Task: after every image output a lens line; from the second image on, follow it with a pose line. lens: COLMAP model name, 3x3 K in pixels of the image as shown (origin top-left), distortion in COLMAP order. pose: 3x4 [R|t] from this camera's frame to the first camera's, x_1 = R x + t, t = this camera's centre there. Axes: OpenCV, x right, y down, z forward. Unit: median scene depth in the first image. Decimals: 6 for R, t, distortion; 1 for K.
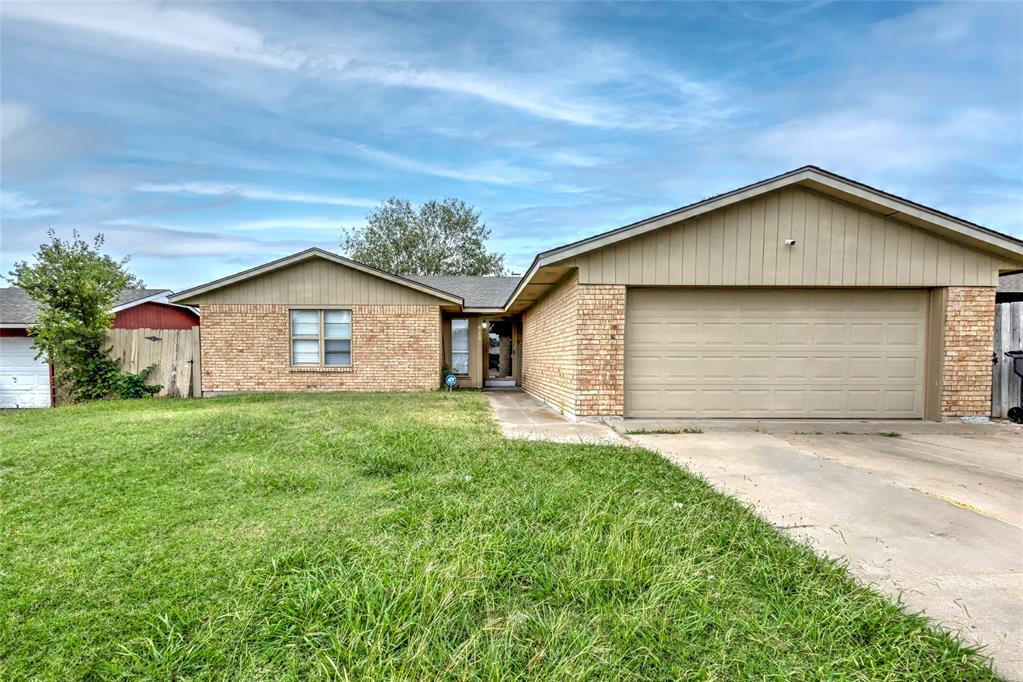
lens RADIAL K [[475.7, 0, 468.2], [0, 475.7, 381.9], [0, 0, 1]] dist [0.000439, -0.000282]
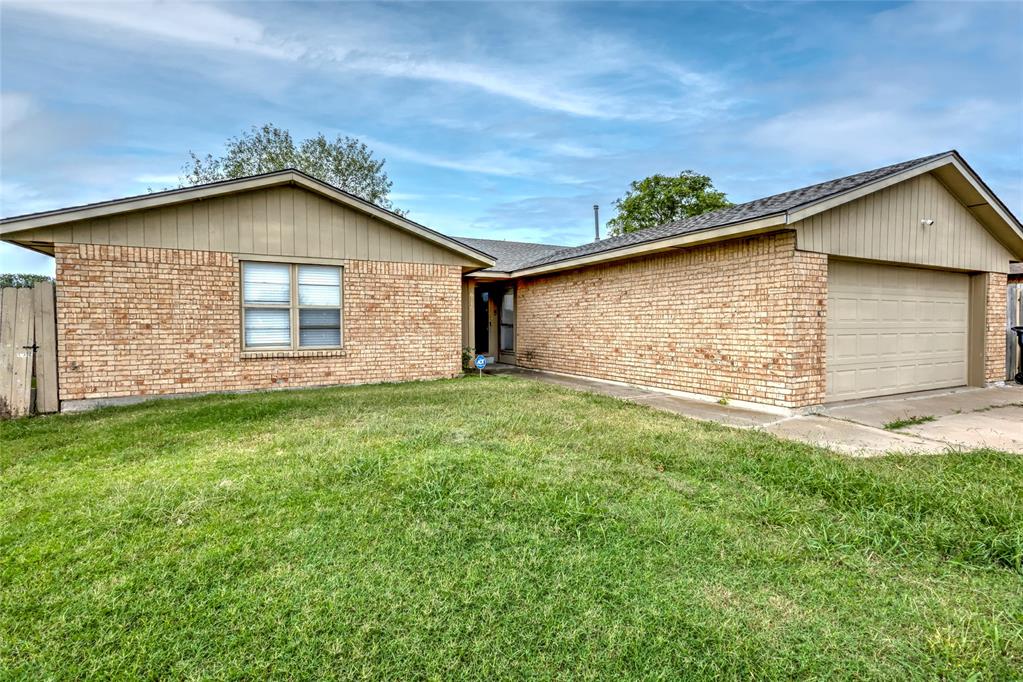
lens RADIAL K [[476.9, 0, 511.5], [0, 476.9, 341.0], [0, 0, 1]] dist [0.000326, -0.000021]
pose [[0.896257, -0.019985, 0.443084, -0.568065], [0.026760, 0.999601, -0.009043, -0.050850], [-0.442727, 0.019961, 0.896434, 0.463715]]
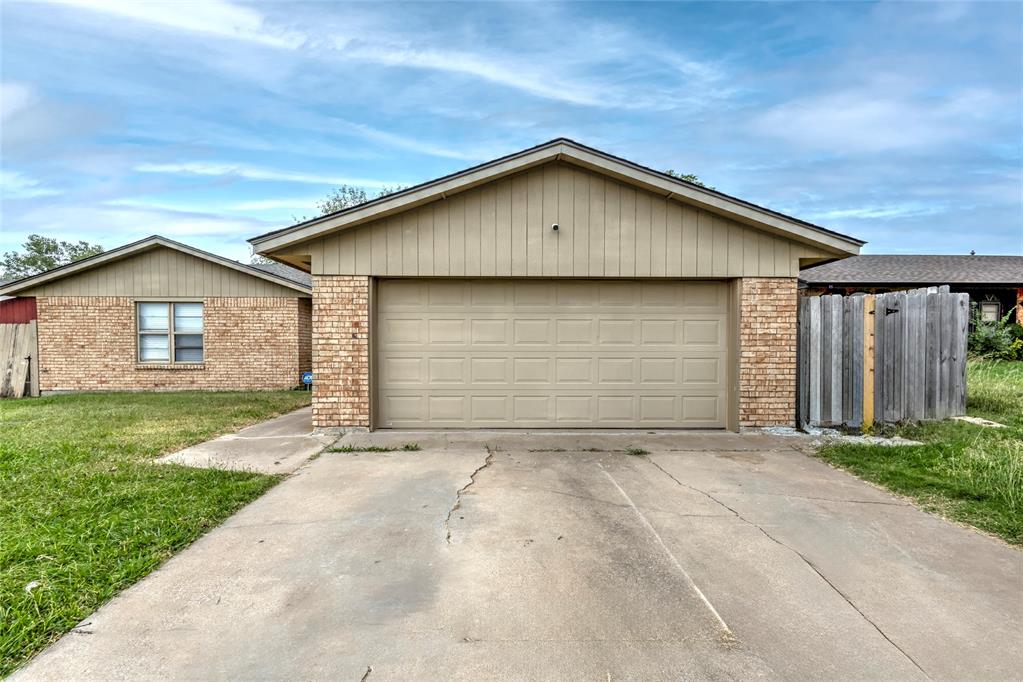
lens RADIAL K [[472.7, 0, 496.4], [0, 472.7, 361.5], [0, 0, 1]] dist [0.000312, -0.000192]
pose [[0.999996, -0.000771, 0.002570, 0.549574], [0.000822, 0.999804, -0.019778, -0.029600], [-0.002554, 0.019780, 0.999801, 0.137322]]
